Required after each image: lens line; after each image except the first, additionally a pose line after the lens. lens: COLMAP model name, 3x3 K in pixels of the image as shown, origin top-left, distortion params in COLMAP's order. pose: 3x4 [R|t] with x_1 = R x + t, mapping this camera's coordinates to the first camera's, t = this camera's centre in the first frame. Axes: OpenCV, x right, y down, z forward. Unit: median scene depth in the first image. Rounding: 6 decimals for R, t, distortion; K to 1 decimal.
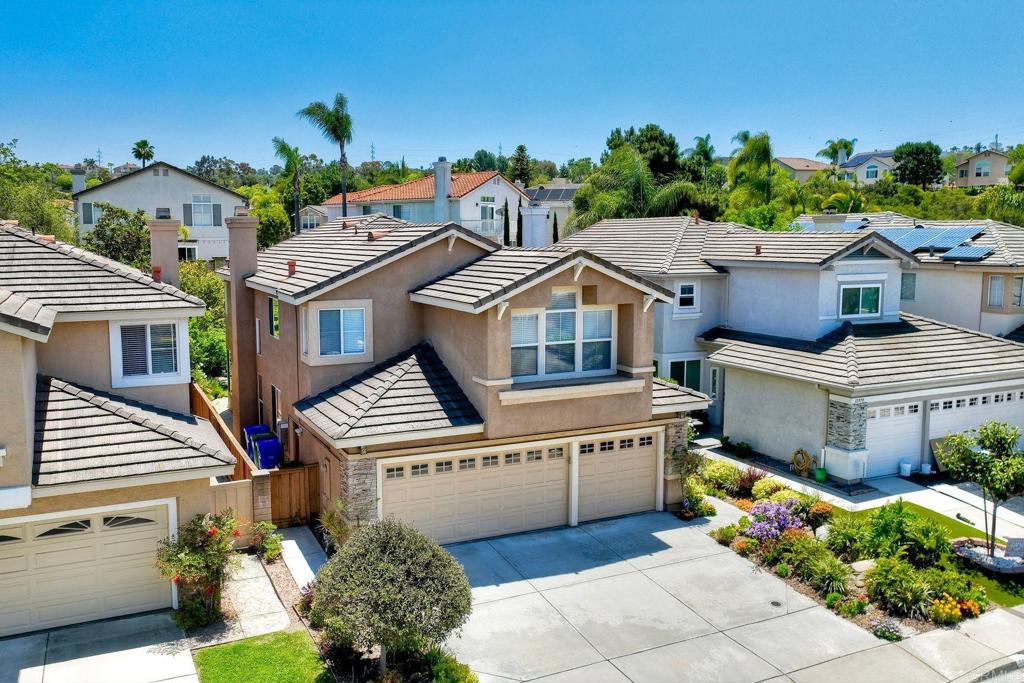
lens RADIAL K [[817.0, 0, 457.7], [0, 817.0, 340.9], [0, 0, 1]] dist [0.006142, 0.000970]
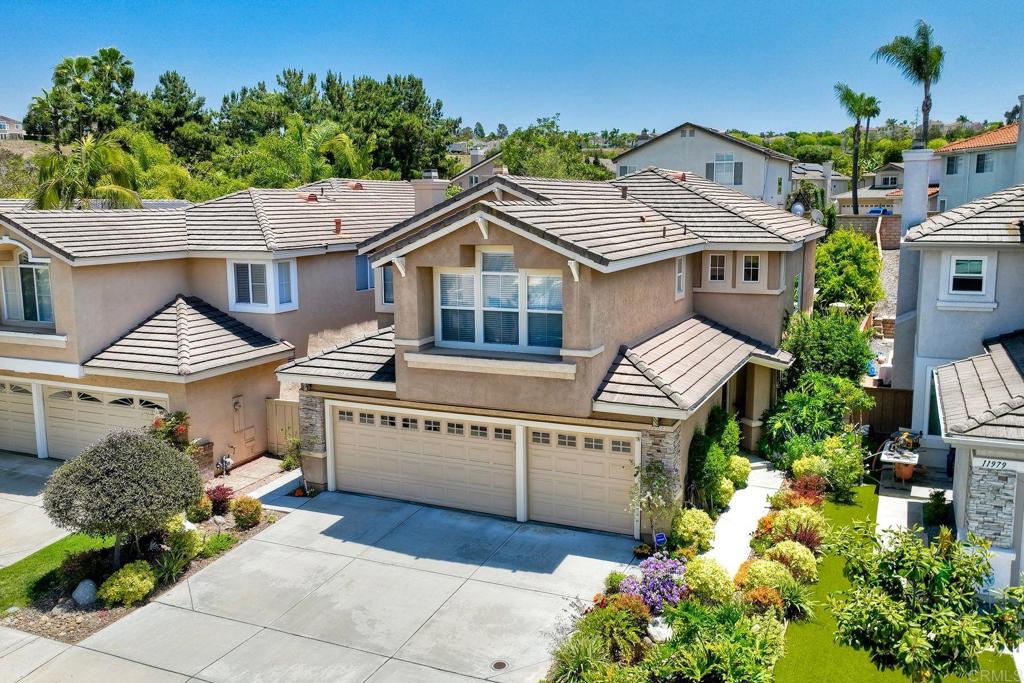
lens RADIAL K [[832.9, 0, 542.0], [0, 832.9, 339.1], [0, 0, 1]] dist [0.002996, 0.001862]
pose [[0.679103, 0.114993, -0.724980, 0.796907], [-0.085903, 0.993317, 0.077088, -0.038674], [0.728999, 0.009927, 0.684442, 0.413760]]
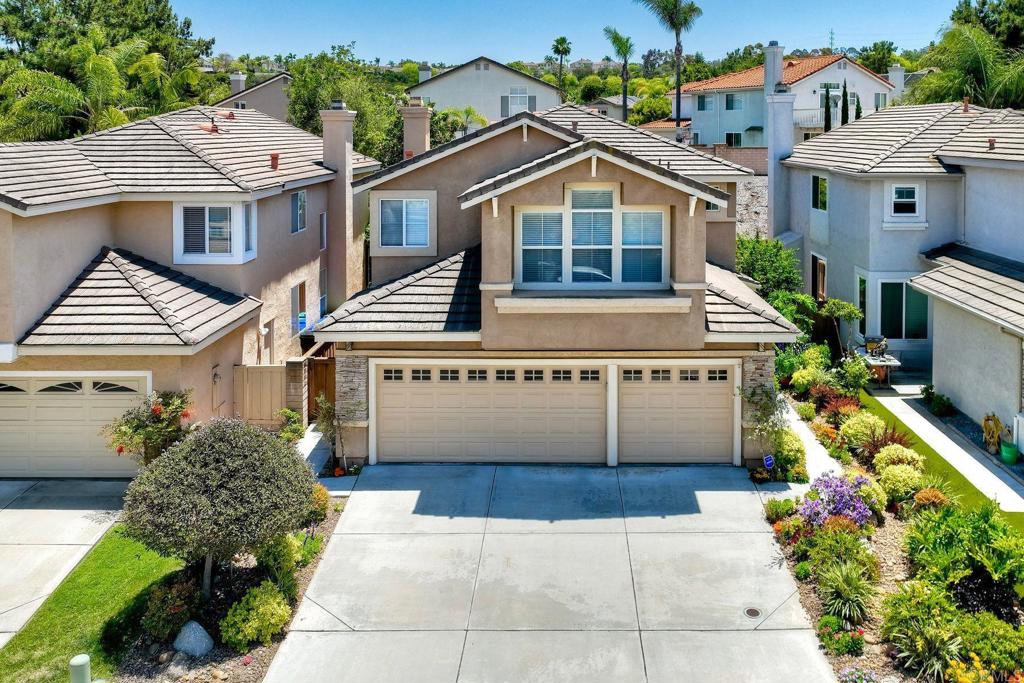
lens RADIAL K [[846.2, 0, 552.4], [0, 846.2, 165.8], [0, 0, 1]] dist [0.002235, -0.001288]
pose [[0.911837, 0.020017, -0.410065, 0.447205], [-0.053834, 0.996016, -0.071089, -0.017444], [0.407008, 0.086897, 0.909282, 0.156347]]
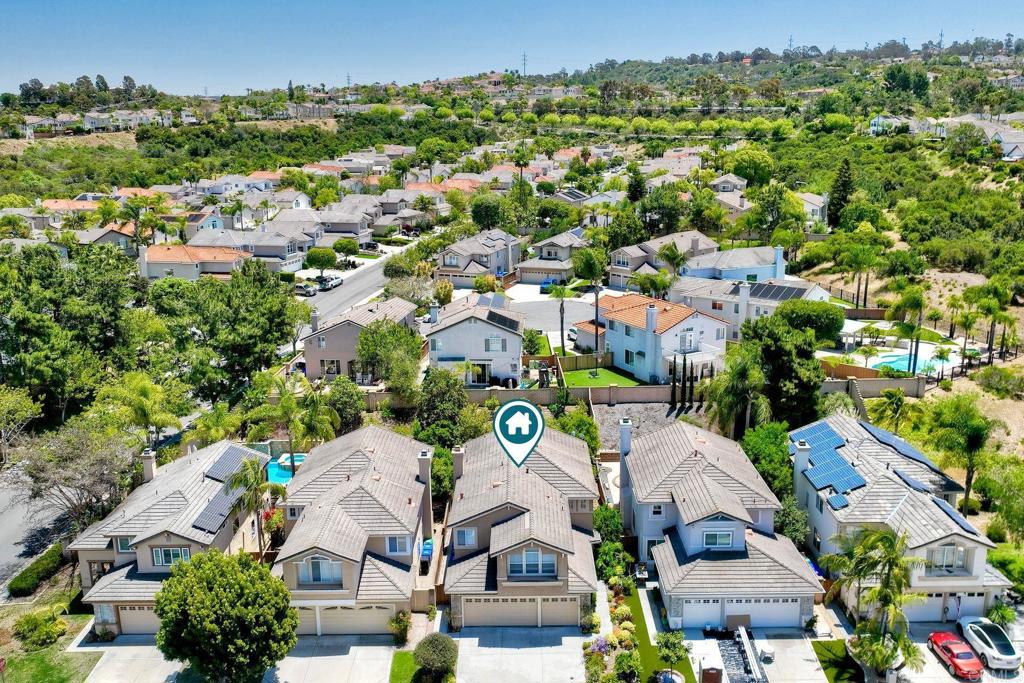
lens RADIAL K [[822.9, 0, 513.1], [0, 822.9, 322.4], [0, 0, 1]] dist [0.005225, 0.001508]
pose [[0.911653, 0.084047, -0.402275, 1.080573], [-0.040045, 0.992373, 0.116586, -1.086167], [0.409006, -0.090177, 0.908065, -1.404521]]
